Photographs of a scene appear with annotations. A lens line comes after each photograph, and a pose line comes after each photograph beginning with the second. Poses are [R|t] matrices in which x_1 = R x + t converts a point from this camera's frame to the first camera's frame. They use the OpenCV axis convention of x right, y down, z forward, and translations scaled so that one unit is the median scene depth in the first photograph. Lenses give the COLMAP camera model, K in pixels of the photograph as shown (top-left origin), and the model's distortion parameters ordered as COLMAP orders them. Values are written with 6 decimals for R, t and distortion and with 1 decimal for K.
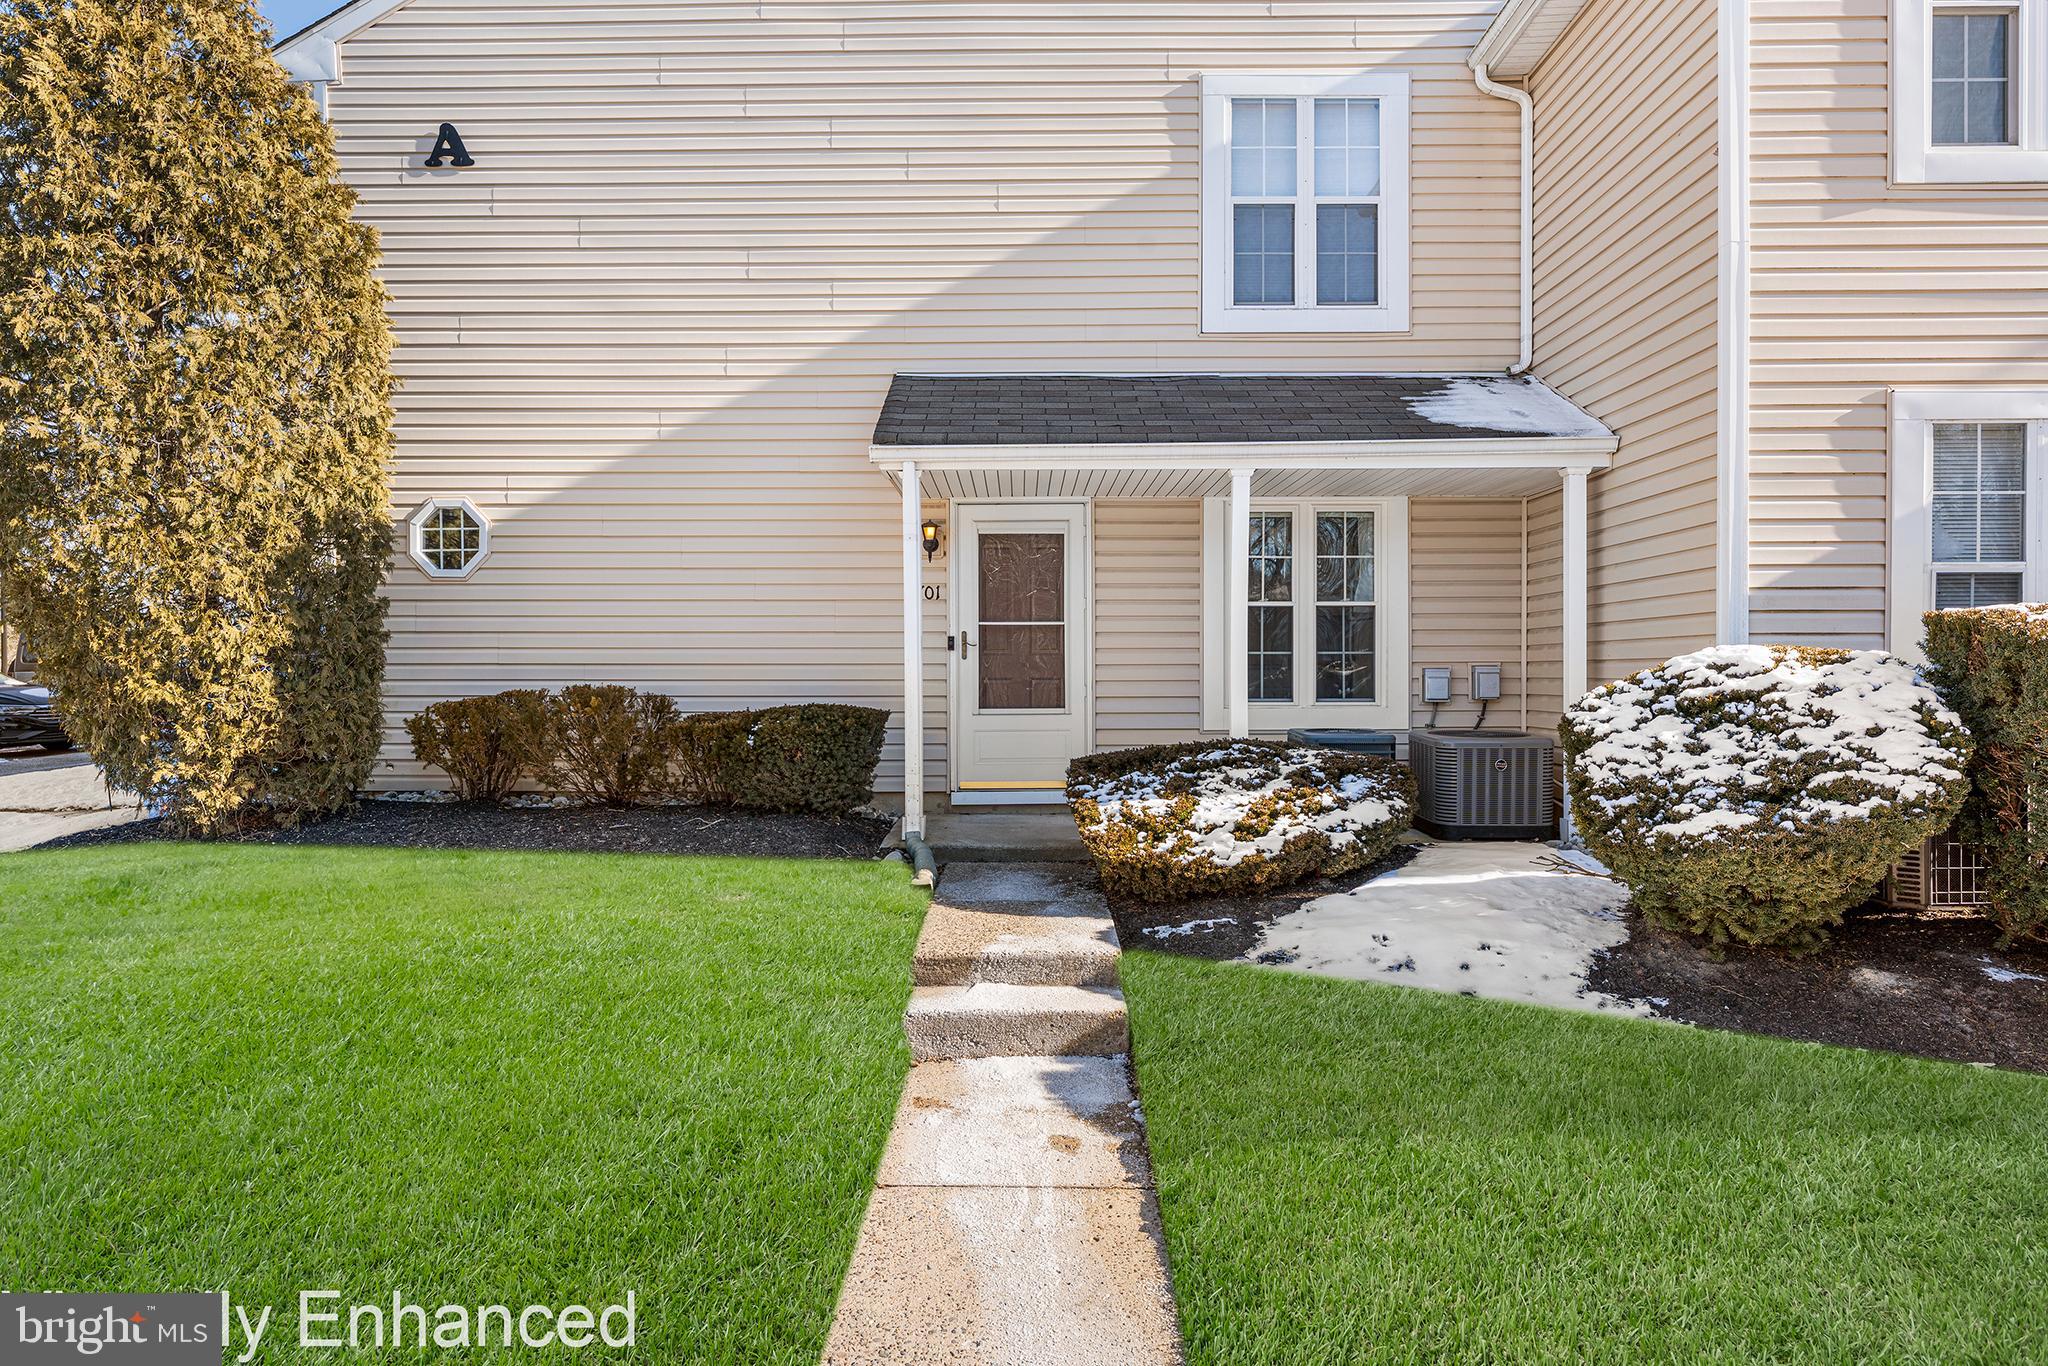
lens RADIAL K [[1174.5, 0, 1024.0], [0, 1174.5, 683.0], [0, 0, 1]] dist [0.000634, 0.000057]
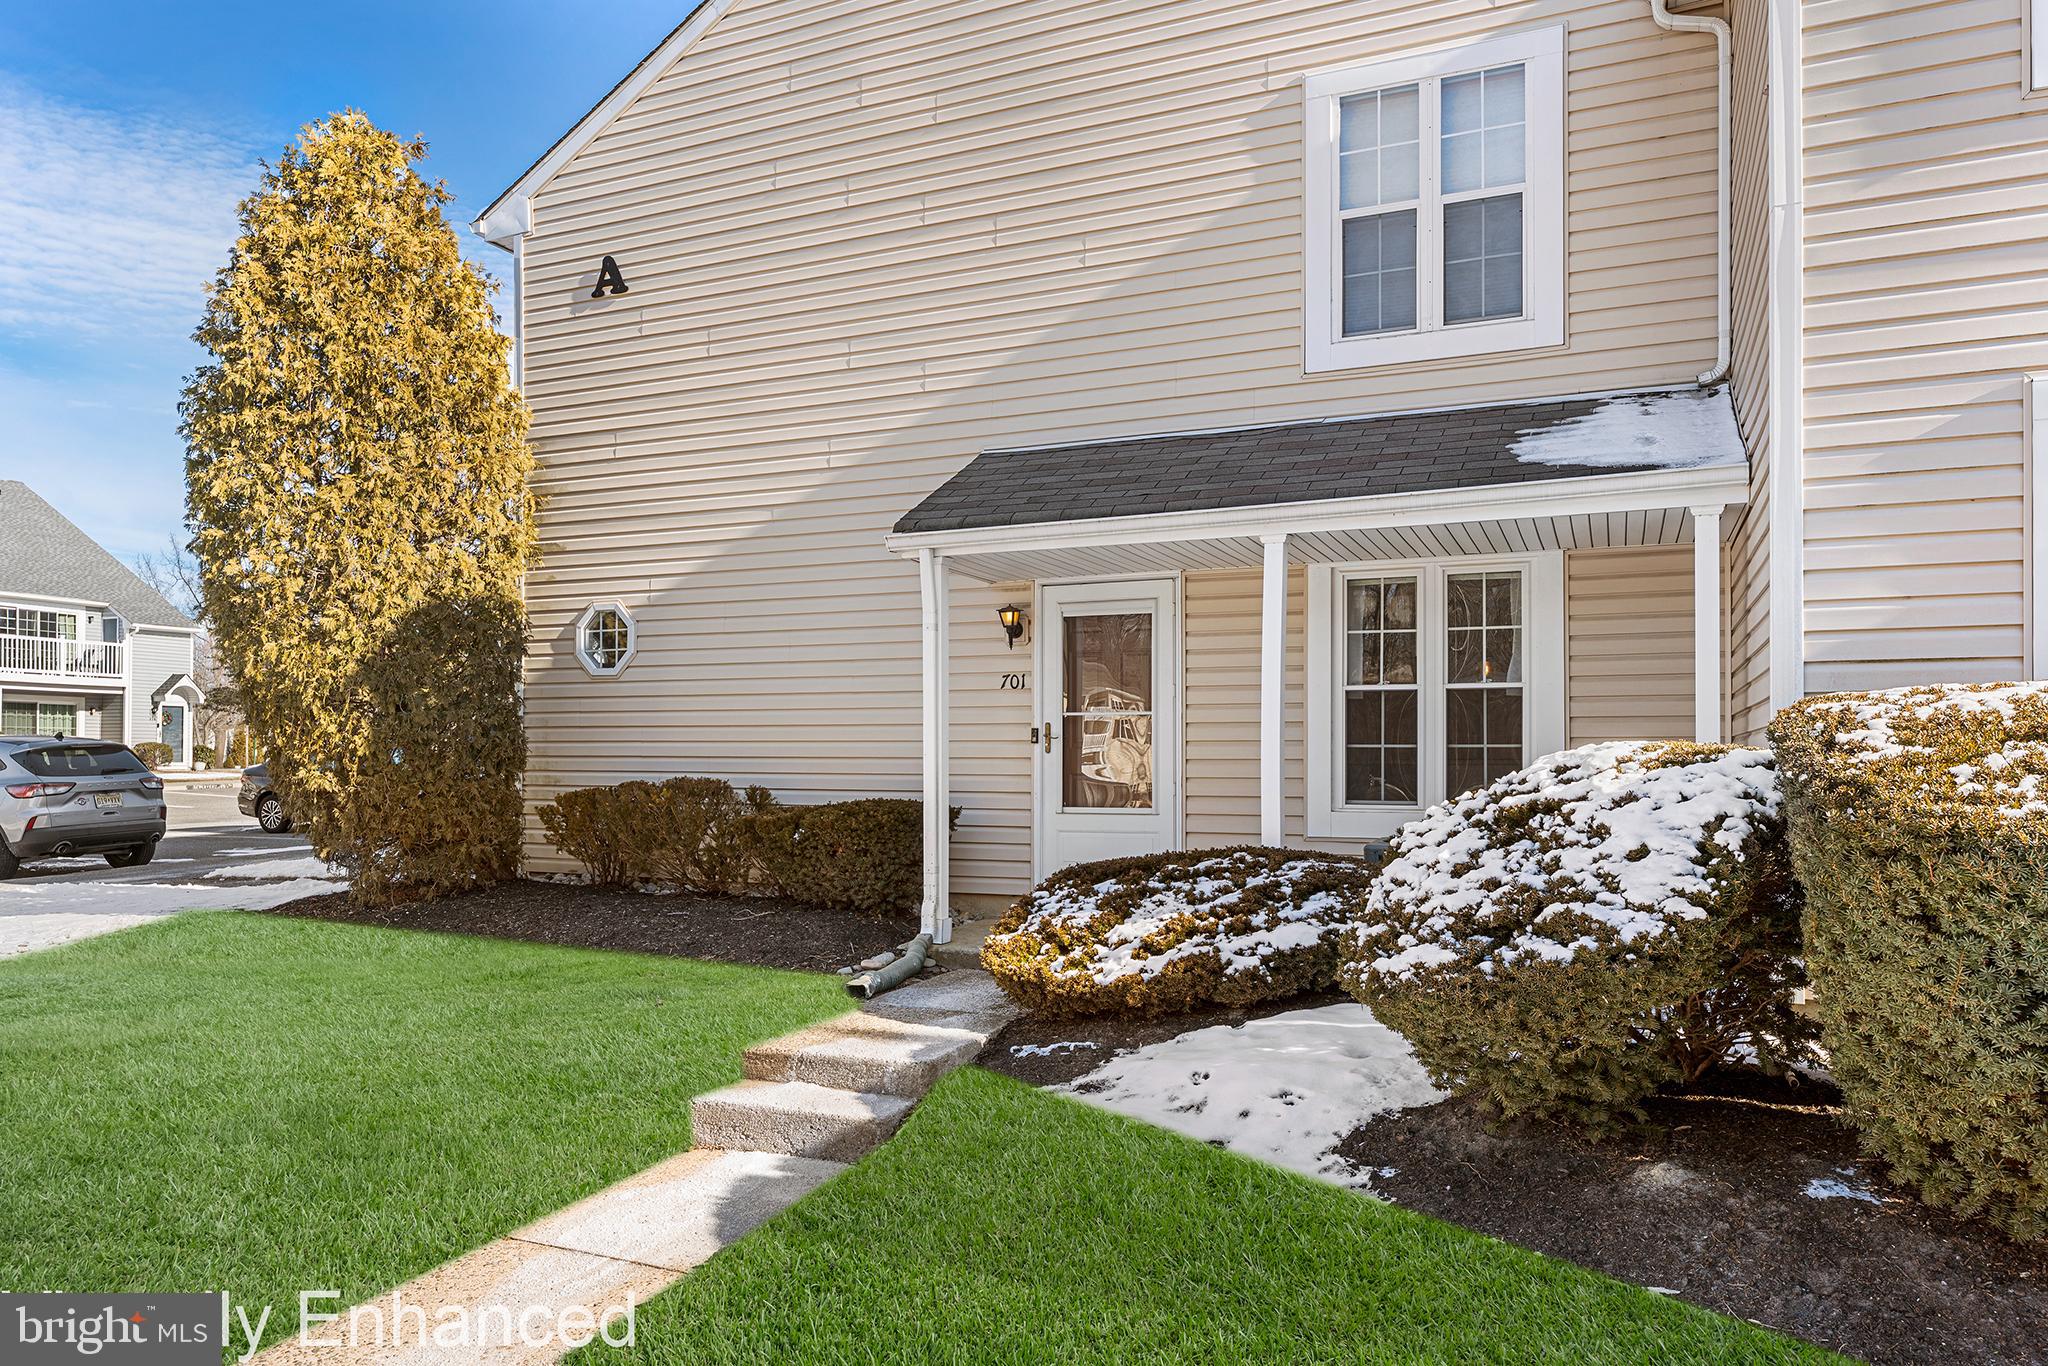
lens RADIAL K [[1376.4, 0, 1019.8], [0, 1376.4, 743.0], [0, 0, 1]] dist [0.001898, 0.001517]
pose [[0.917531, -0.001003, -0.397662, 0.374946], [-0.008022, 0.999747, -0.021032, -0.005308], [0.397583, 0.022488, 0.917291, -0.001030]]
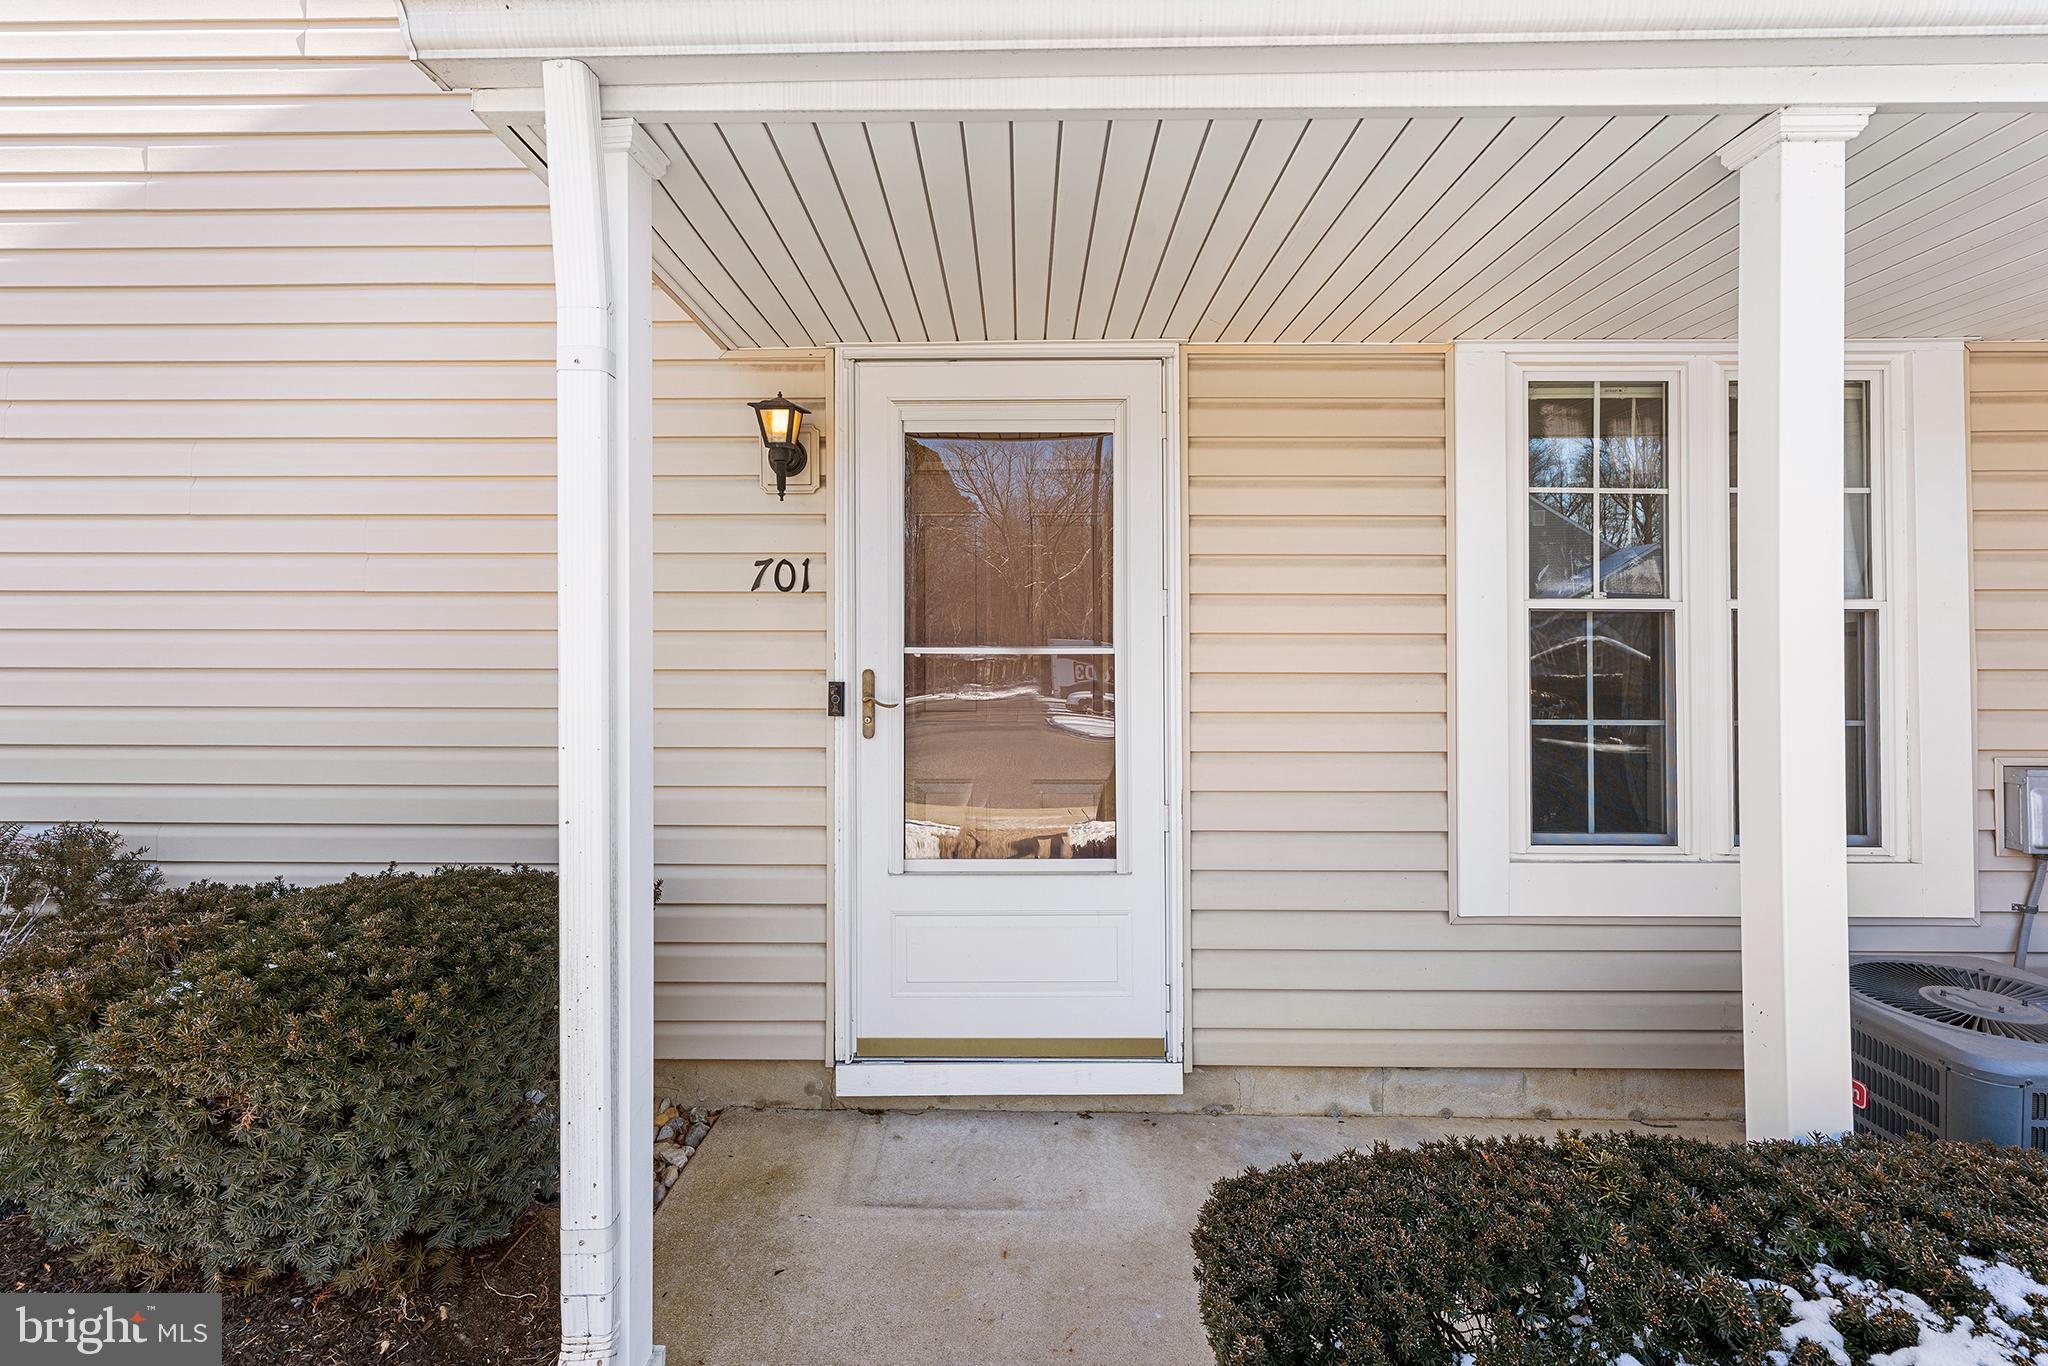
lens RADIAL K [[924.9, 0, 1024.5], [0, 924.9, 641.8], [0, 0, 1]] dist [-0.000549, -0.000029]
pose [[0.999995, 0.002091, -0.002253, 0.004165], [-0.002123, 0.999895, -0.014307, -0.051456], [0.002223, 0.014311, 0.999895, 0.707805]]
